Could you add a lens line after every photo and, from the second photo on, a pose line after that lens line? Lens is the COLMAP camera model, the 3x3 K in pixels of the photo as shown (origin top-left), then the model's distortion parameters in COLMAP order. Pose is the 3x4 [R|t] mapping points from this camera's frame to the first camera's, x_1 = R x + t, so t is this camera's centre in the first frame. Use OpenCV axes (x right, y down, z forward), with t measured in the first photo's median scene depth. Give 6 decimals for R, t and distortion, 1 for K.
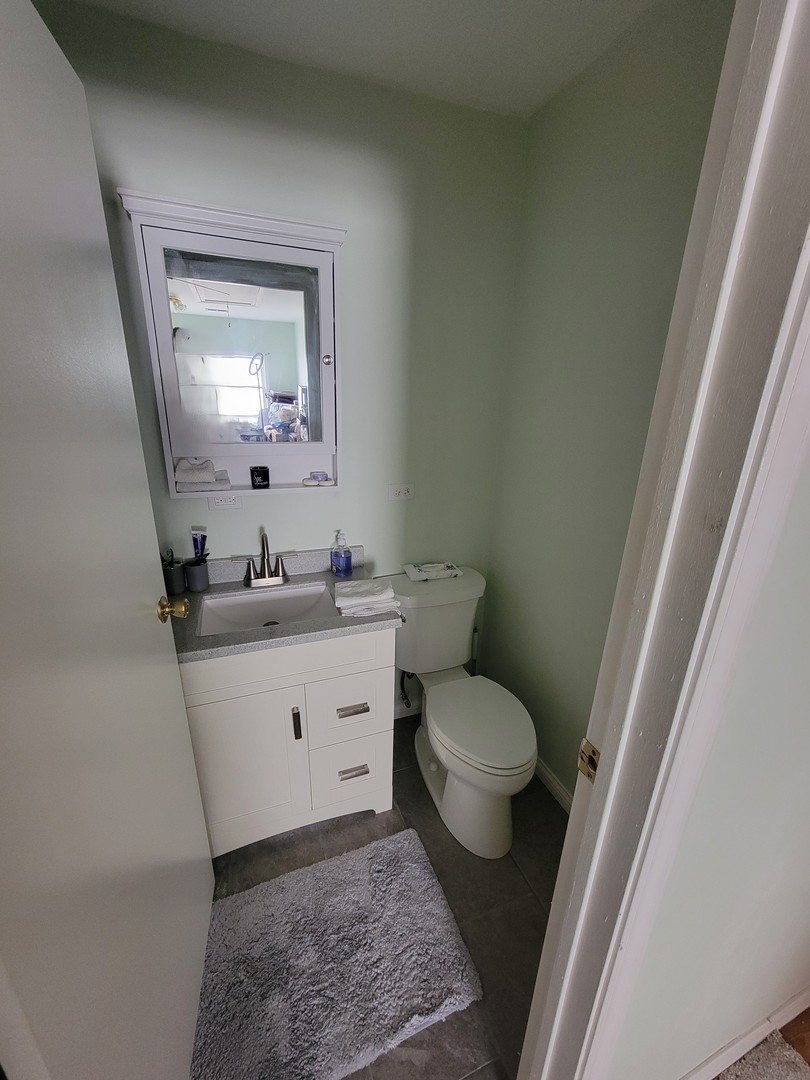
lens RADIAL K [[438.8, 0, 410.8], [0, 438.8, 540.8], [0, 0, 1]] dist [-0.007011, 0.000974]
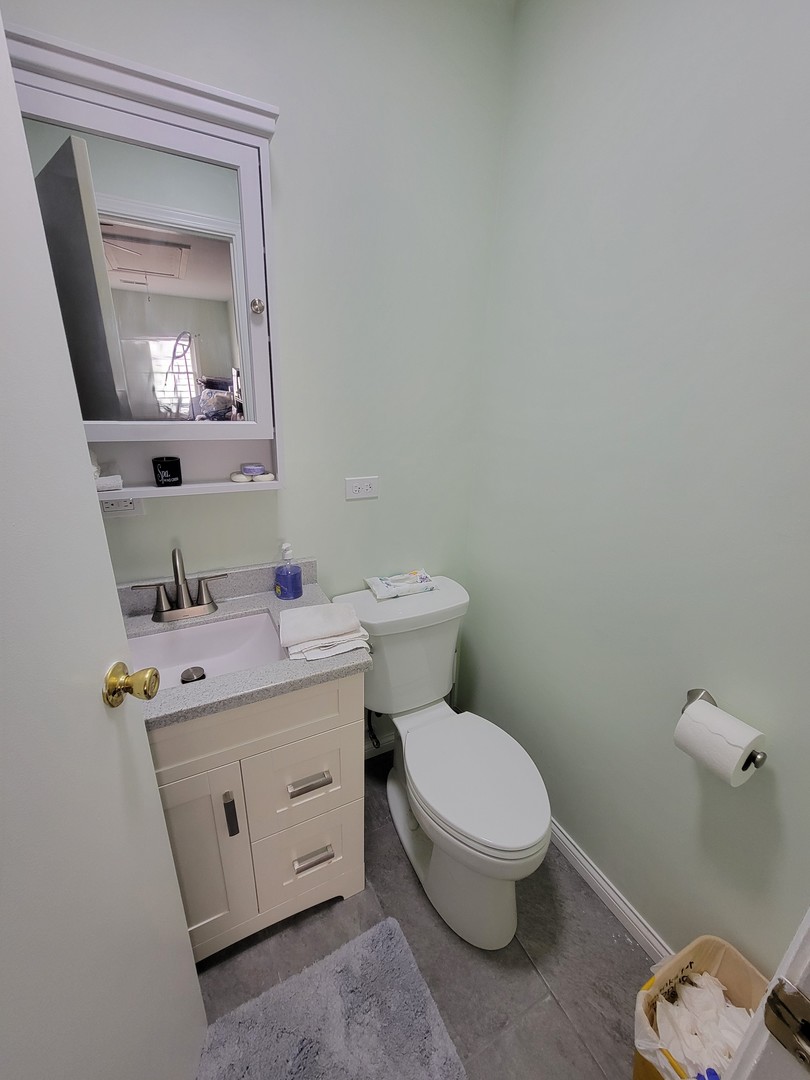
lens RADIAL K [[438.1, 0, 403.1], [0, 438.1, 543.0], [0, 0, 1]] dist [-0.003123, 0.000000]
pose [[0.994914, -0.032871, 0.095218, -0.028118], [0.031122, 0.999320, 0.019795, -0.026040], [-0.095804, -0.016731, 0.995260, 0.218702]]
